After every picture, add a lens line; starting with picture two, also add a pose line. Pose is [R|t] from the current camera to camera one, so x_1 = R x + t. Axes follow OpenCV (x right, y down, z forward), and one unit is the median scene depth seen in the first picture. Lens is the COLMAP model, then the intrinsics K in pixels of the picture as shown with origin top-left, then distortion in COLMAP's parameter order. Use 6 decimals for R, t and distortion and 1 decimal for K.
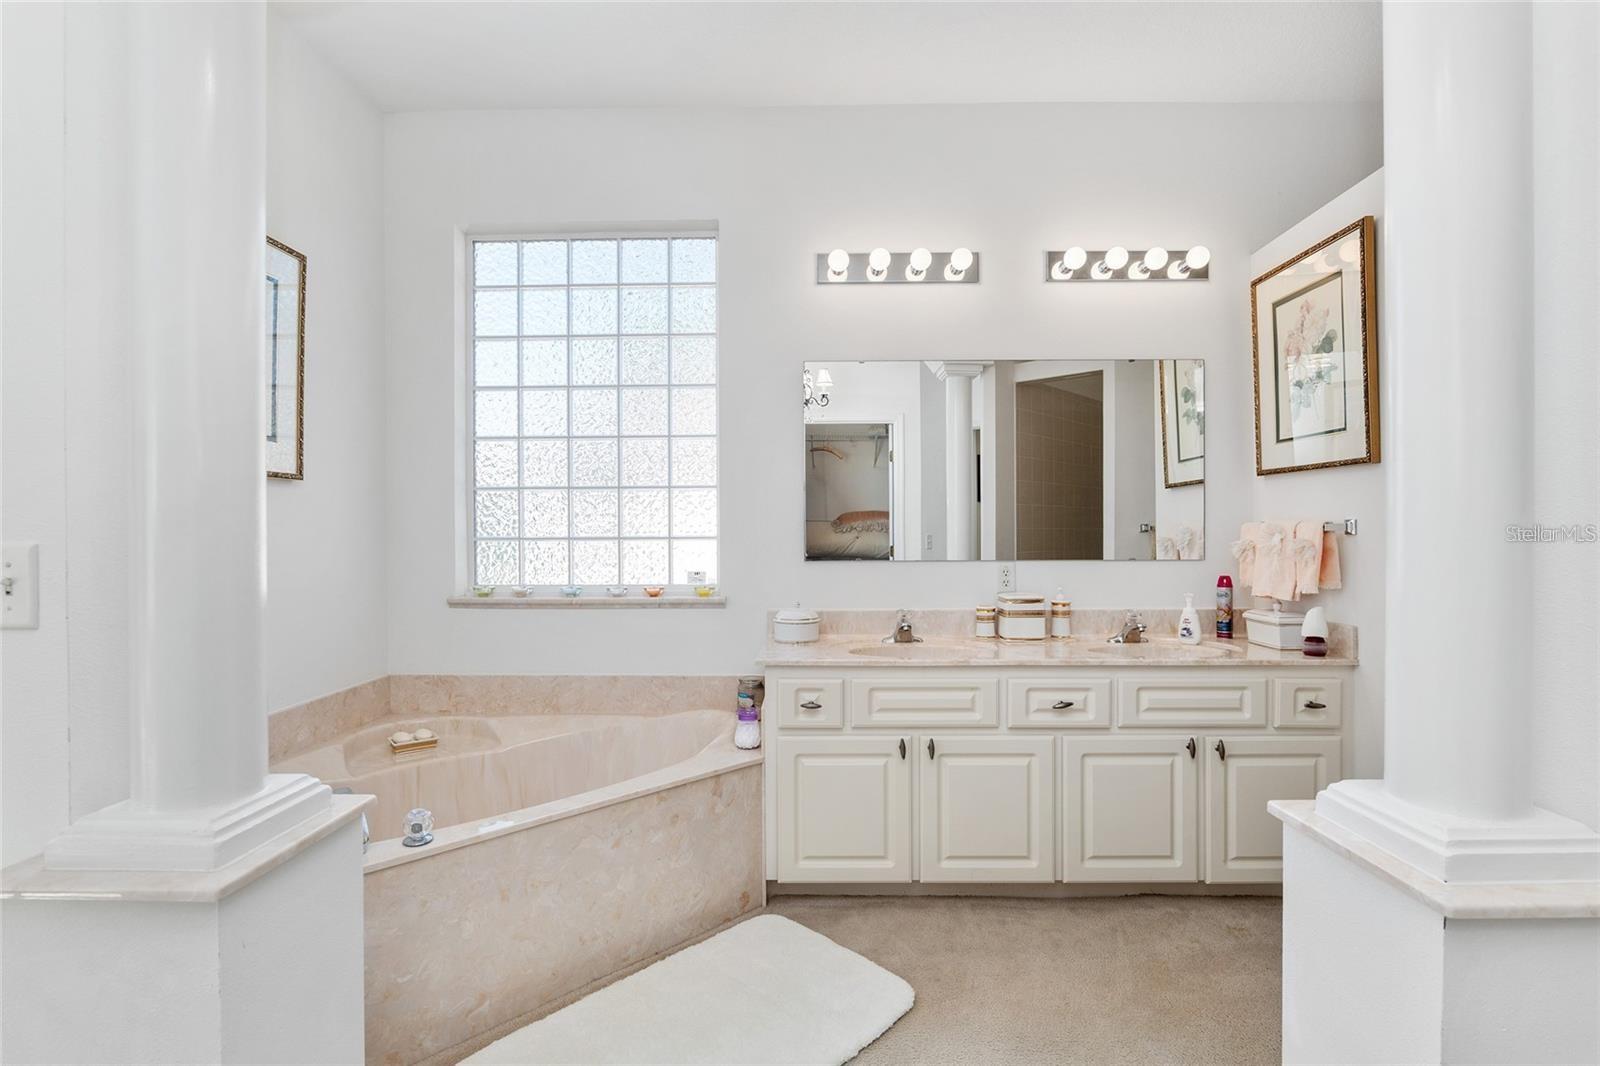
lens RADIAL K [[752.3, 0, 797.4], [0, 752.3, 536.8], [0, 0, 1]] dist [-0.022818, 0.006125]
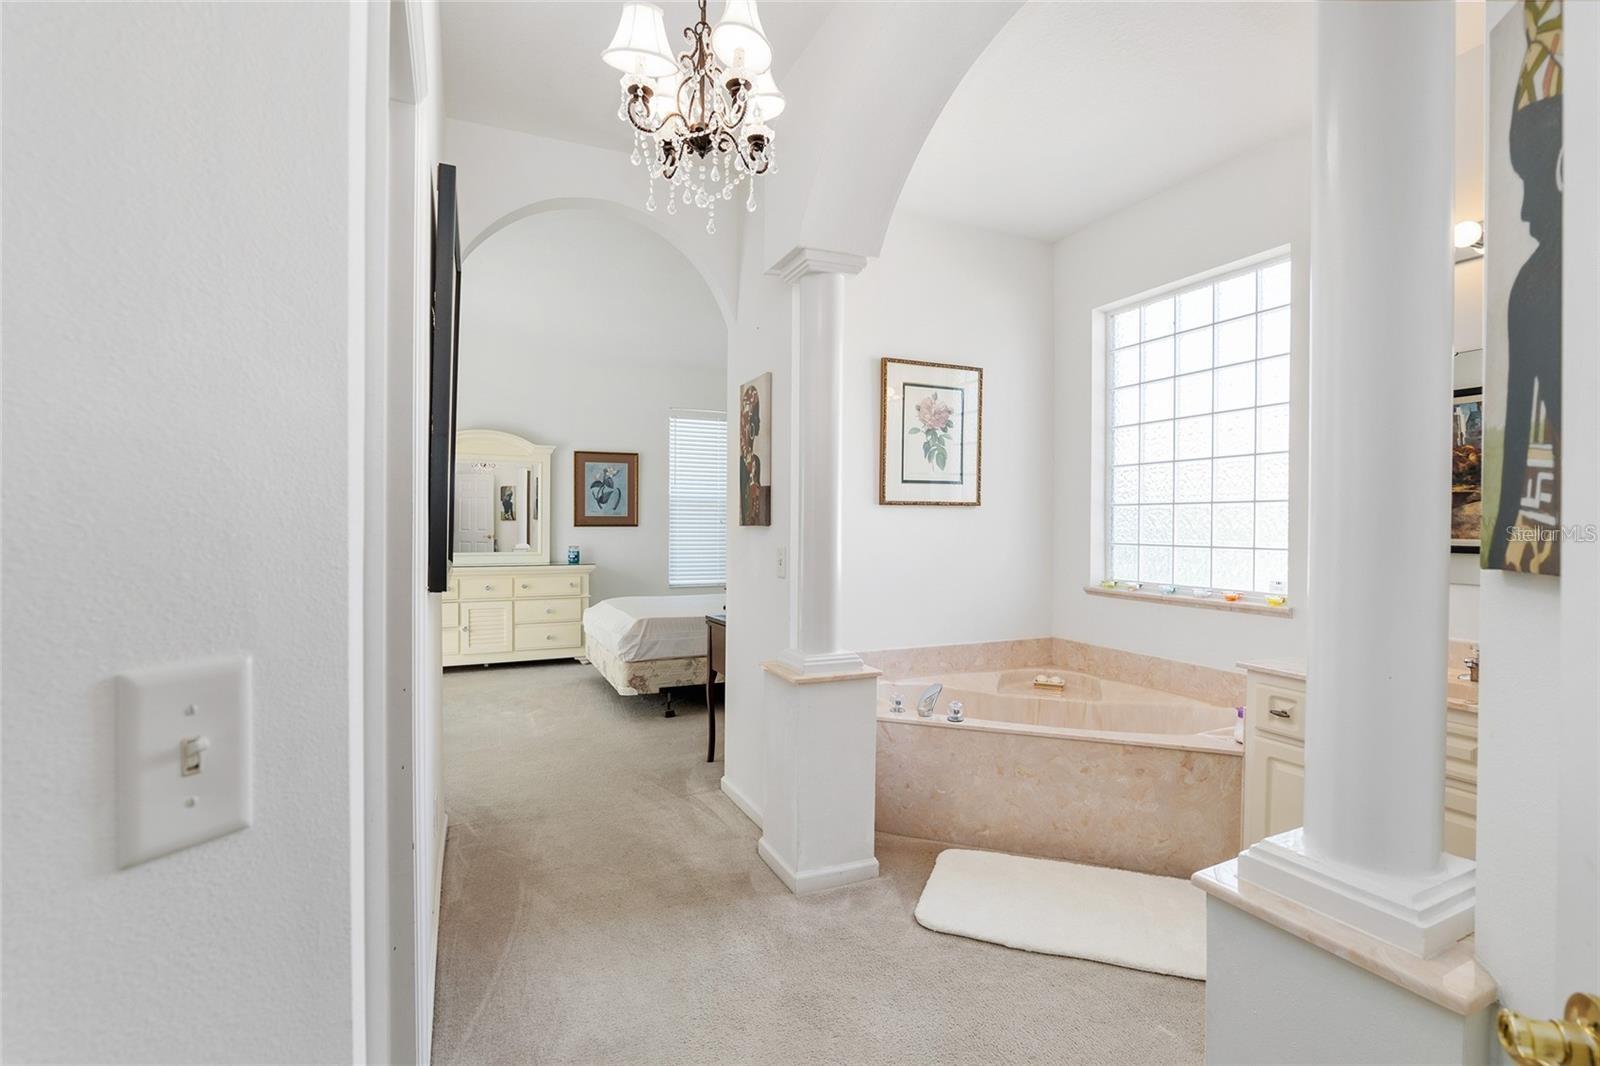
lens RADIAL K [[752.3, 0, 803.9], [0, 752.3, 529.4], [0, 0, 1]] dist [-0.022818, 0.006125]
pose [[0.430421, 0.014027, -0.902519, 0.592281], [-0.011814, 0.999881, 0.009906, -0.032461], [0.902551, 0.006398, 0.430535, -0.051379]]
